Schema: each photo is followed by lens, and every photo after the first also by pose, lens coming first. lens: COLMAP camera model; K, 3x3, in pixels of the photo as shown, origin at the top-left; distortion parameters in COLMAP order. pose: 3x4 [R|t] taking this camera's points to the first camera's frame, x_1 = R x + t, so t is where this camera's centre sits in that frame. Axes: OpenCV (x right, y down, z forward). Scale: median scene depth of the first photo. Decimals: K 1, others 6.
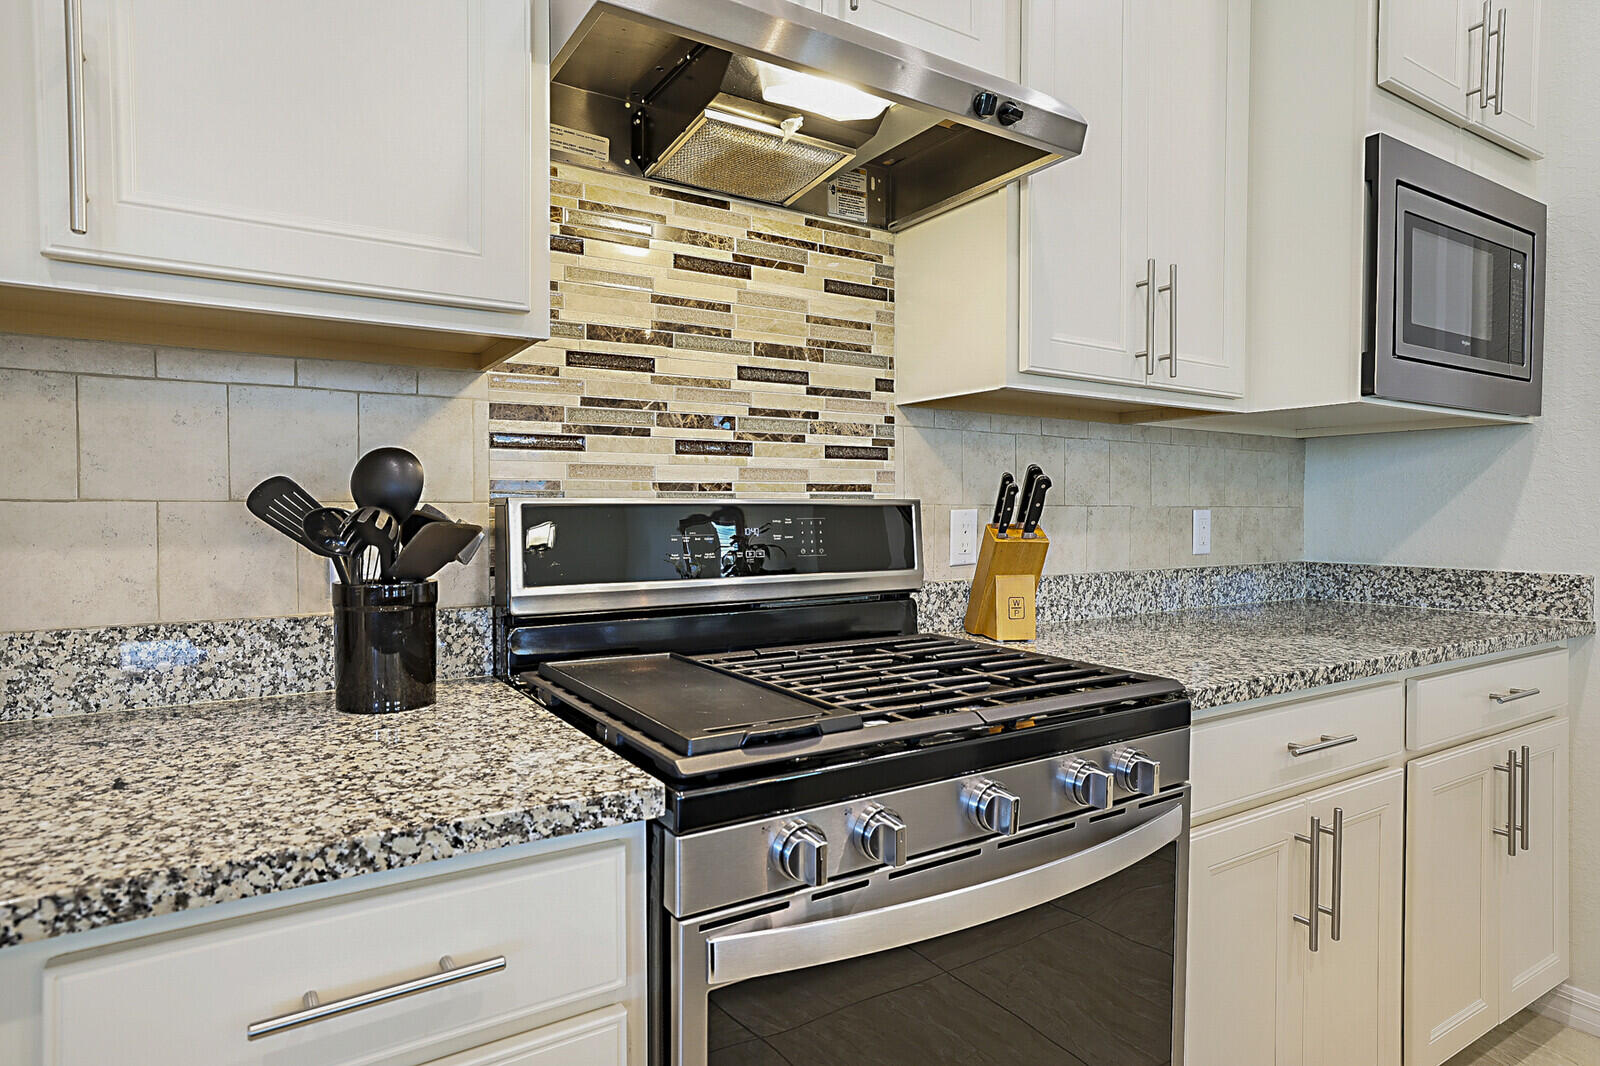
lens RADIAL K [[888.7, 0, 794.5], [0, 888.7, 530.4], [0, 0, 1]] dist [-0.008510, 0.003815]
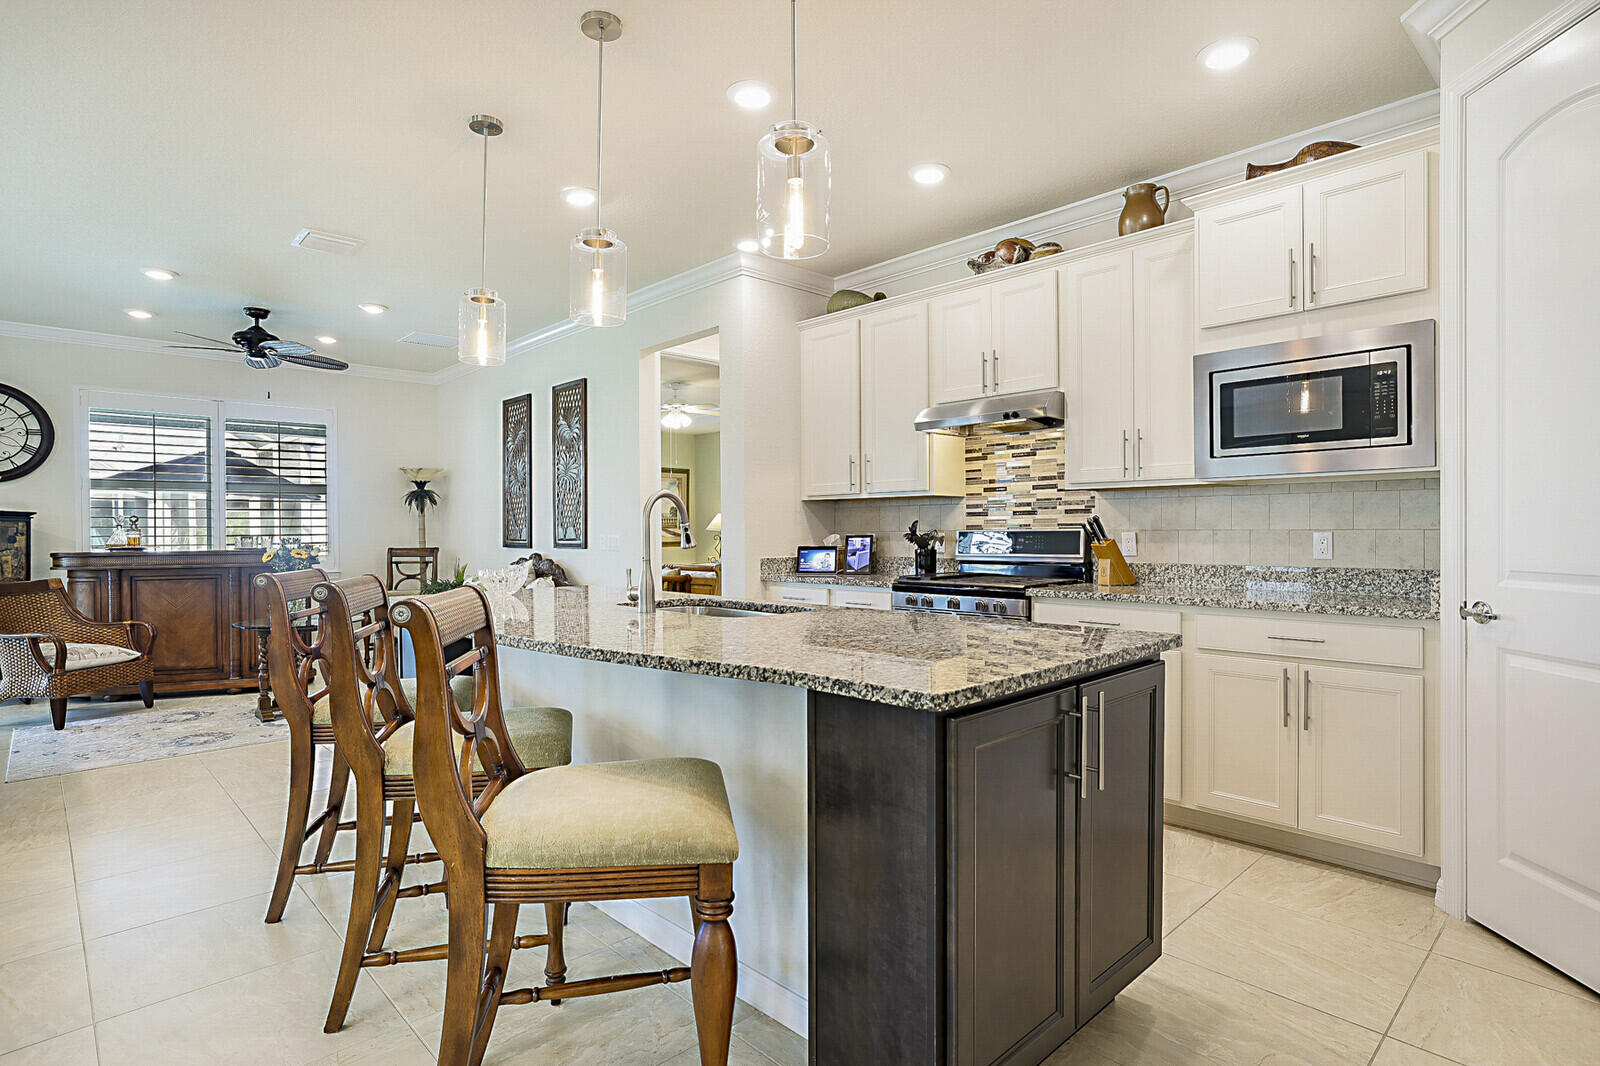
lens RADIAL K [[818.9, 0, 796.1], [0, 818.9, 532.7], [0, 0, 1]] dist [-0.005602, 0.005810]
pose [[0.187018, 0.000267, -0.982357, 2.515064], [-0.016338, 0.999862, -0.002839, -0.002583], [0.982221, 0.016581, 0.186996, -0.309233]]
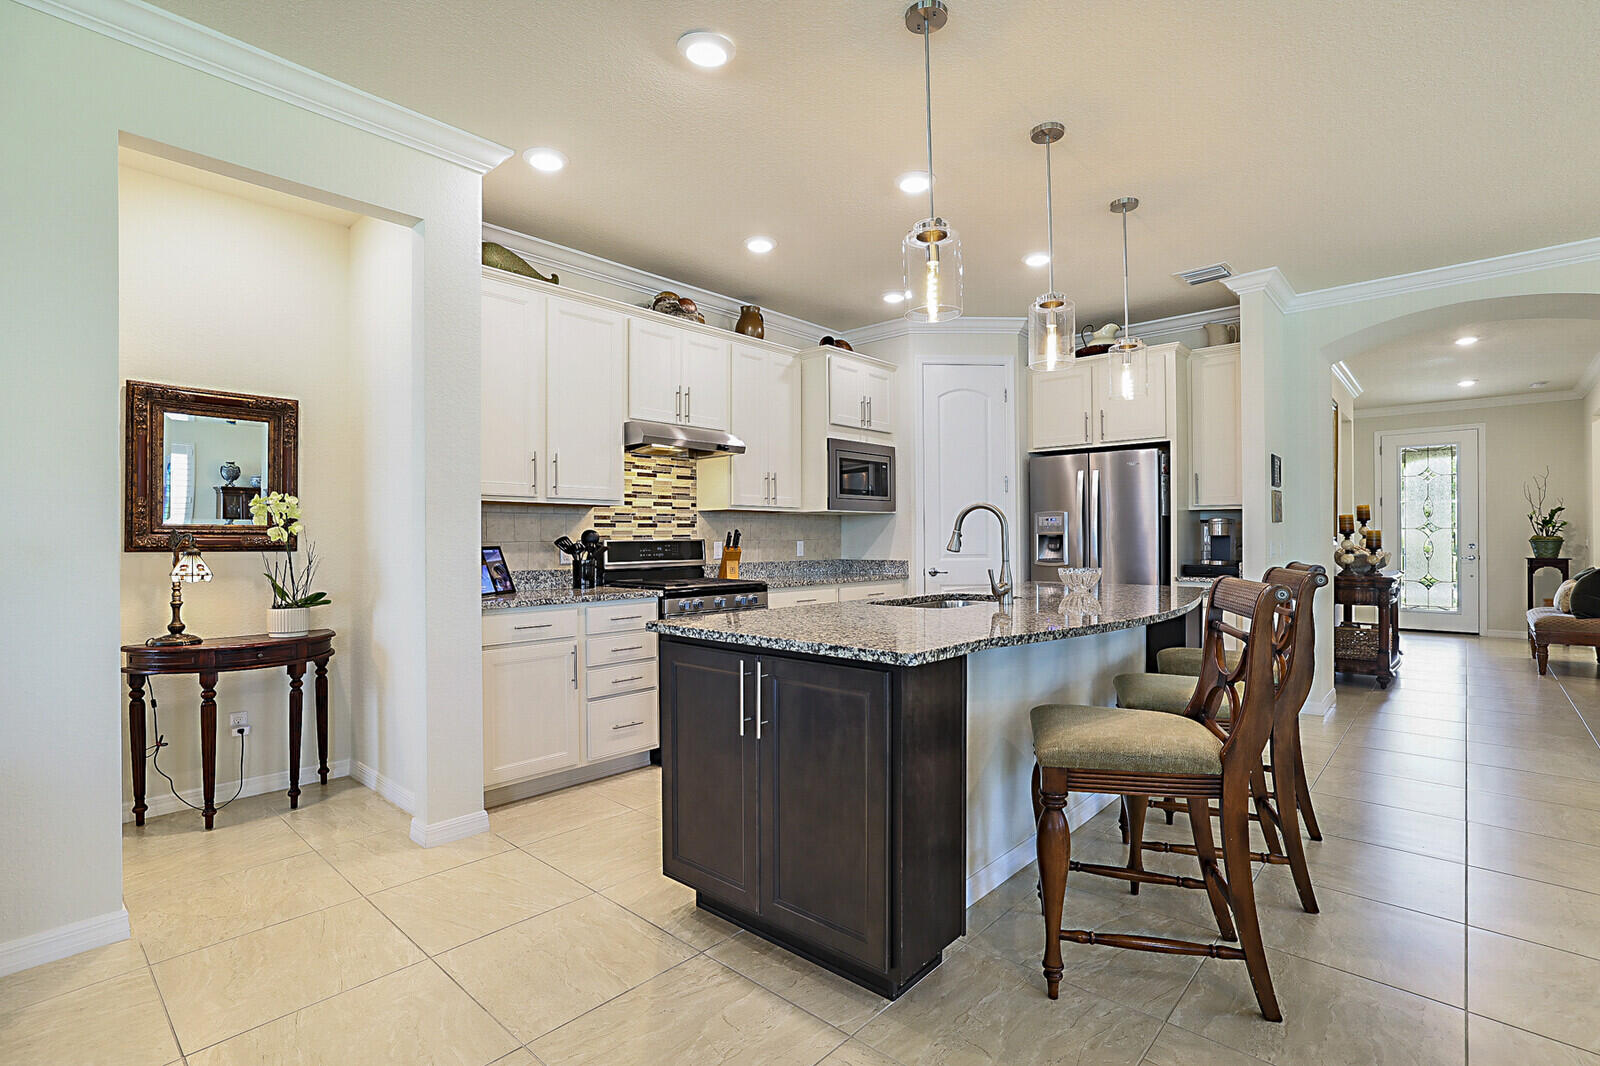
lens RADIAL K [[784.6, 0, 807.4], [0, 784.6, 529.6], [0, 0, 1]] dist [-0.024143, 0.001097]
pose [[0.960100, -0.002966, 0.279642, -0.346535], [0.012941, 0.999344, -0.033829, 0.037584], [-0.279359, 0.036098, 0.959508, -2.152116]]
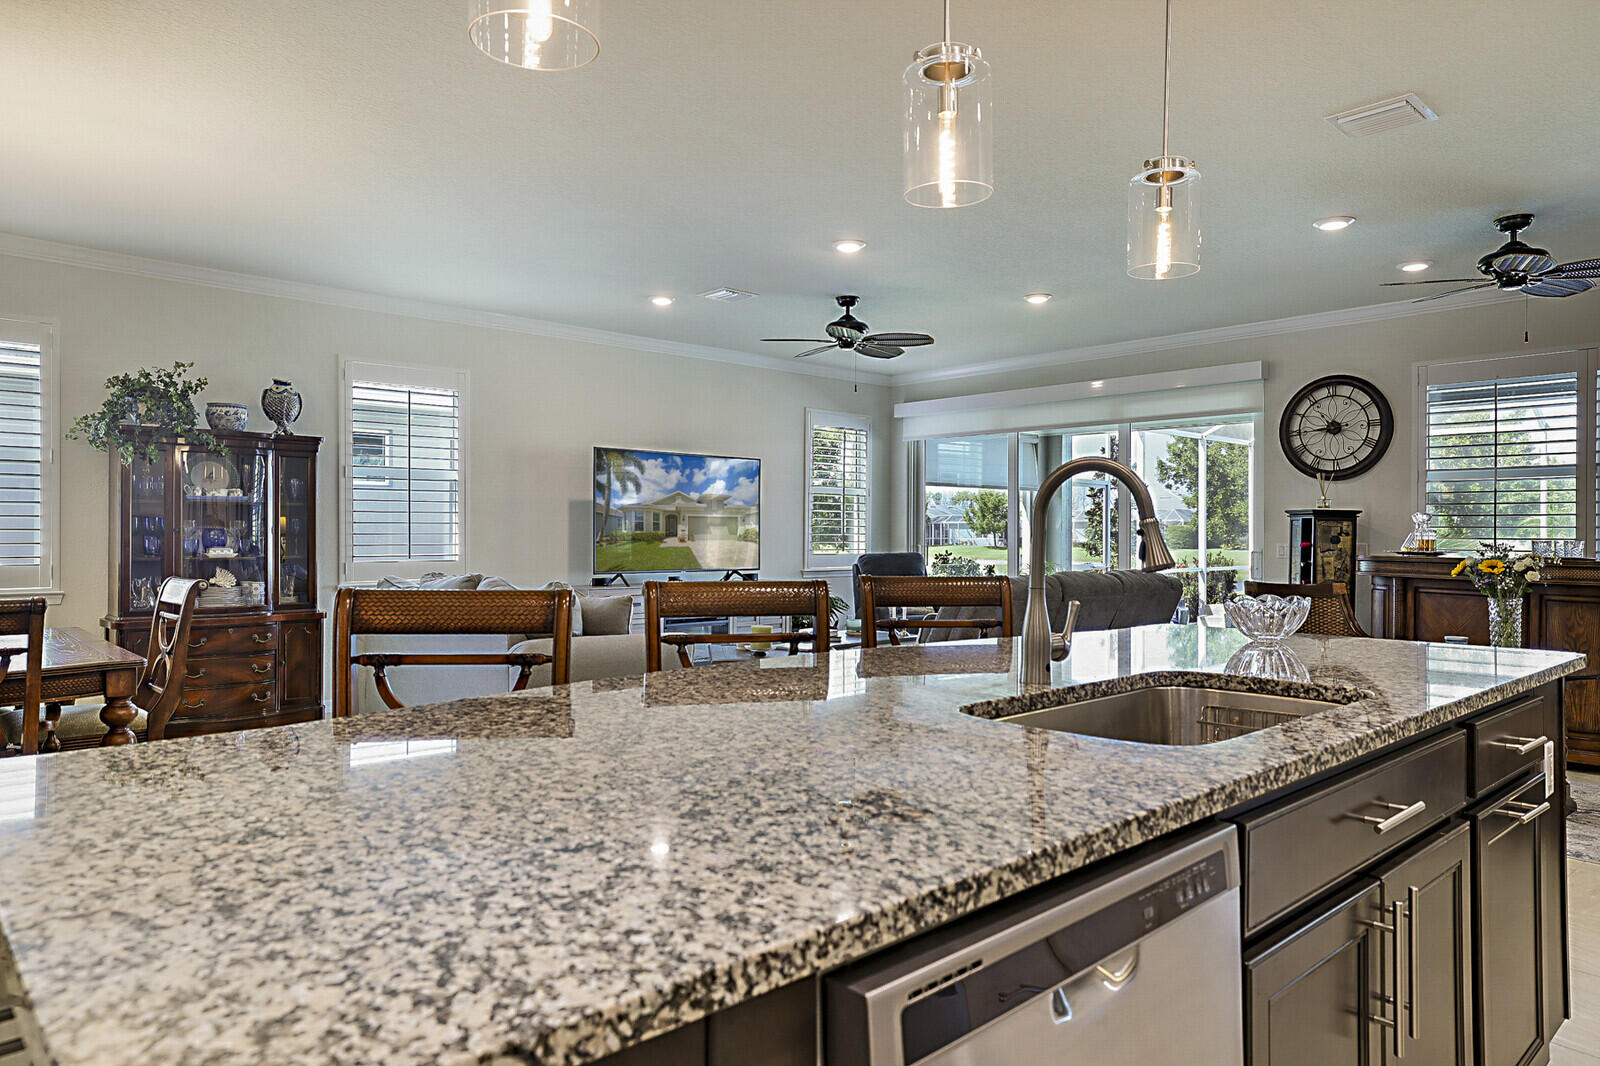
lens RADIAL K [[1012.3, 0, 789.4], [0, 1012.3, 542.9], [0, 0, 1]] dist [0.008000, 0.005479]
pose [[-0.984954, -0.004645, -0.172752, 1.213508], [-0.010837, 0.999331, 0.034921, -0.039964], [0.172474, 0.036268, -0.984346, 0.831678]]
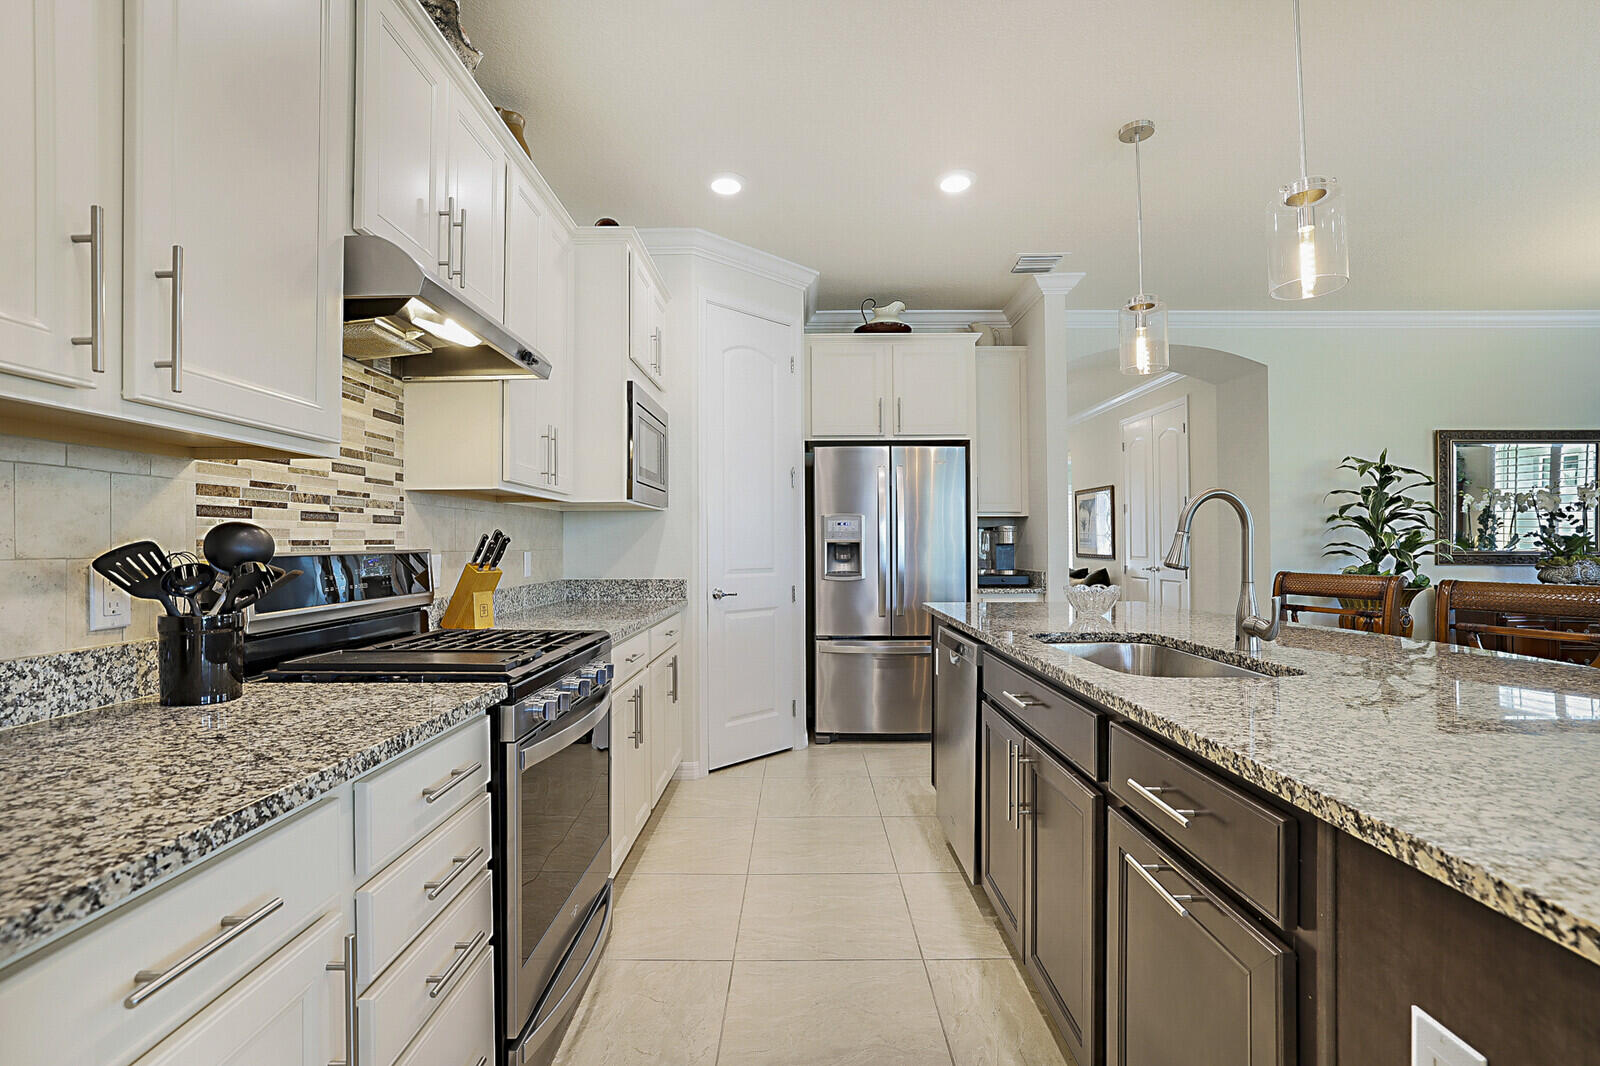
lens RADIAL K [[717.6, 0, 797.3], [0, 717.6, 535.7], [0, 0, 1]] dist [-0.014724, 0.000911]
pose [[0.536621, 0.006050, 0.843802, -0.654616], [0.026288, 0.999369, -0.023884, -0.011080], [-0.843414, 0.034999, 0.536123, -0.304850]]
